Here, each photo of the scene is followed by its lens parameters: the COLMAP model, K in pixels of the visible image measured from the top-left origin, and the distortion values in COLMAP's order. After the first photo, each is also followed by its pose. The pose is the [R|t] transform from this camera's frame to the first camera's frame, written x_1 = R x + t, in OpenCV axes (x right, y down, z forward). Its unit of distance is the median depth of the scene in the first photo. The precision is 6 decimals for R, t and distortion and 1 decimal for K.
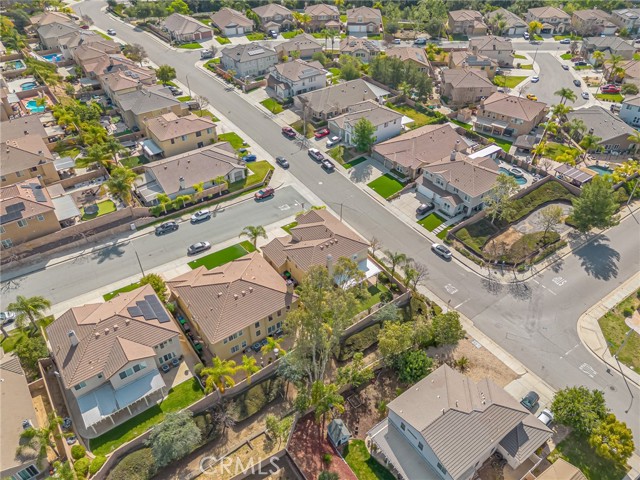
lens RADIAL K [[462.6, 0, 320.0], [0, 462.6, 240.0], [0, 0, 1]] dist [0.085989, -0.095813]
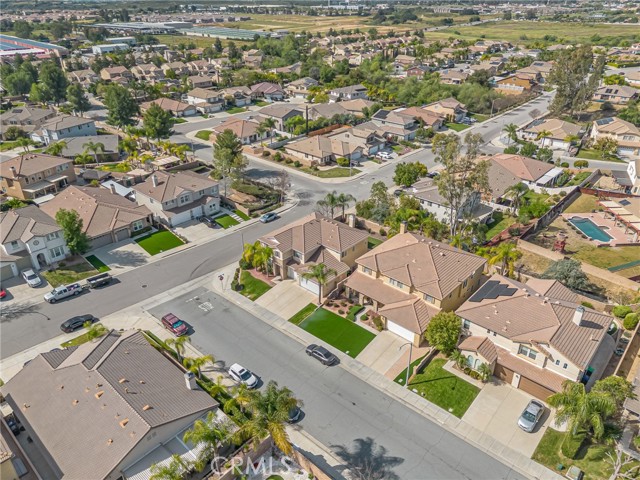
lens RADIAL K [[462.6, 0, 320.0], [0, 462.6, 240.0], [0, 0, 1]] dist [0.085989, -0.095813]
pose [[-0.210404, -0.468056, 0.858286, -0.685316], [0.620103, 0.614825, 0.487302, -0.376483], [-0.755779, 0.634756, 0.160881, 0.696201]]
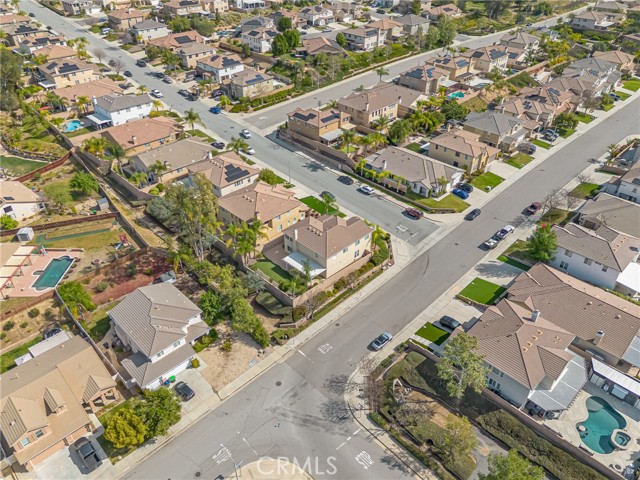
lens RADIAL K [[462.6, 0, 320.0], [0, 462.6, 240.0], [0, 0, 1]] dist [0.085989, -0.095813]
pose [[0.151115, 0.577622, -0.802195, 0.771041], [-0.627507, 0.683094, 0.373655, -0.333826], [0.763806, 0.446918, 0.465687, 0.377184]]
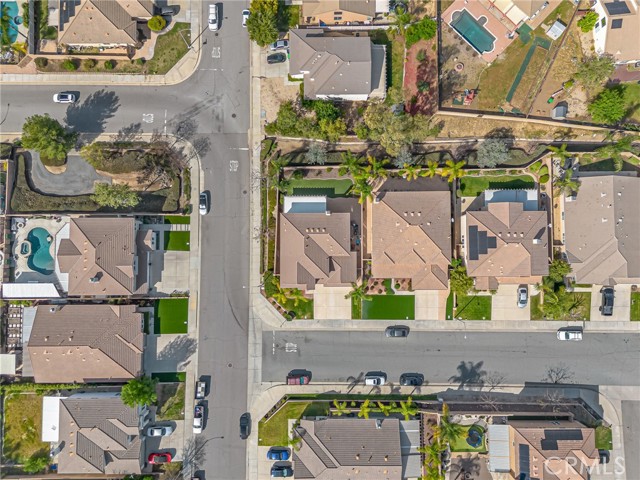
lens RADIAL K [[462.6, 0, 320.0], [0, 462.6, 240.0], [0, 0, 1]] dist [0.085989, -0.095813]
pose [[-0.814116, -0.580216, 0.023745, -0.022153], [0.369103, -0.485465, 0.792519, -0.685634], [-0.448305, 0.653967, 0.609385, 0.273544]]
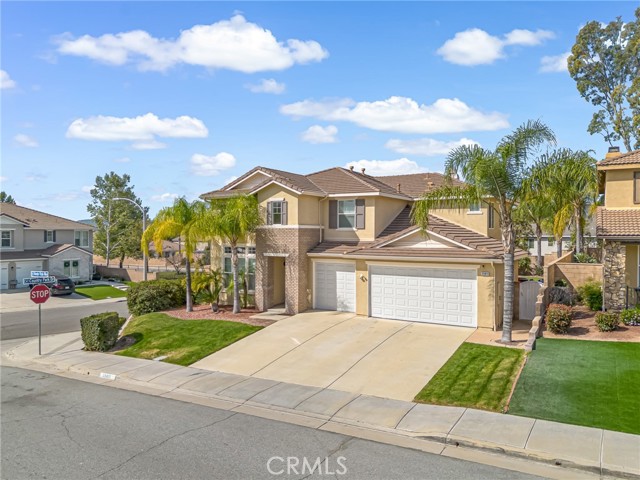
lens RADIAL K [[462.6, 0, 320.0], [0, 462.6, 240.0], [0, 0, 1]] dist [0.085989, -0.095813]
pose [[-0.398742, 0.003640, 0.917056, -0.239113], [0.585193, 0.770944, 0.251386, -0.070914], [-0.706084, 0.636892, -0.309538, 0.944546]]
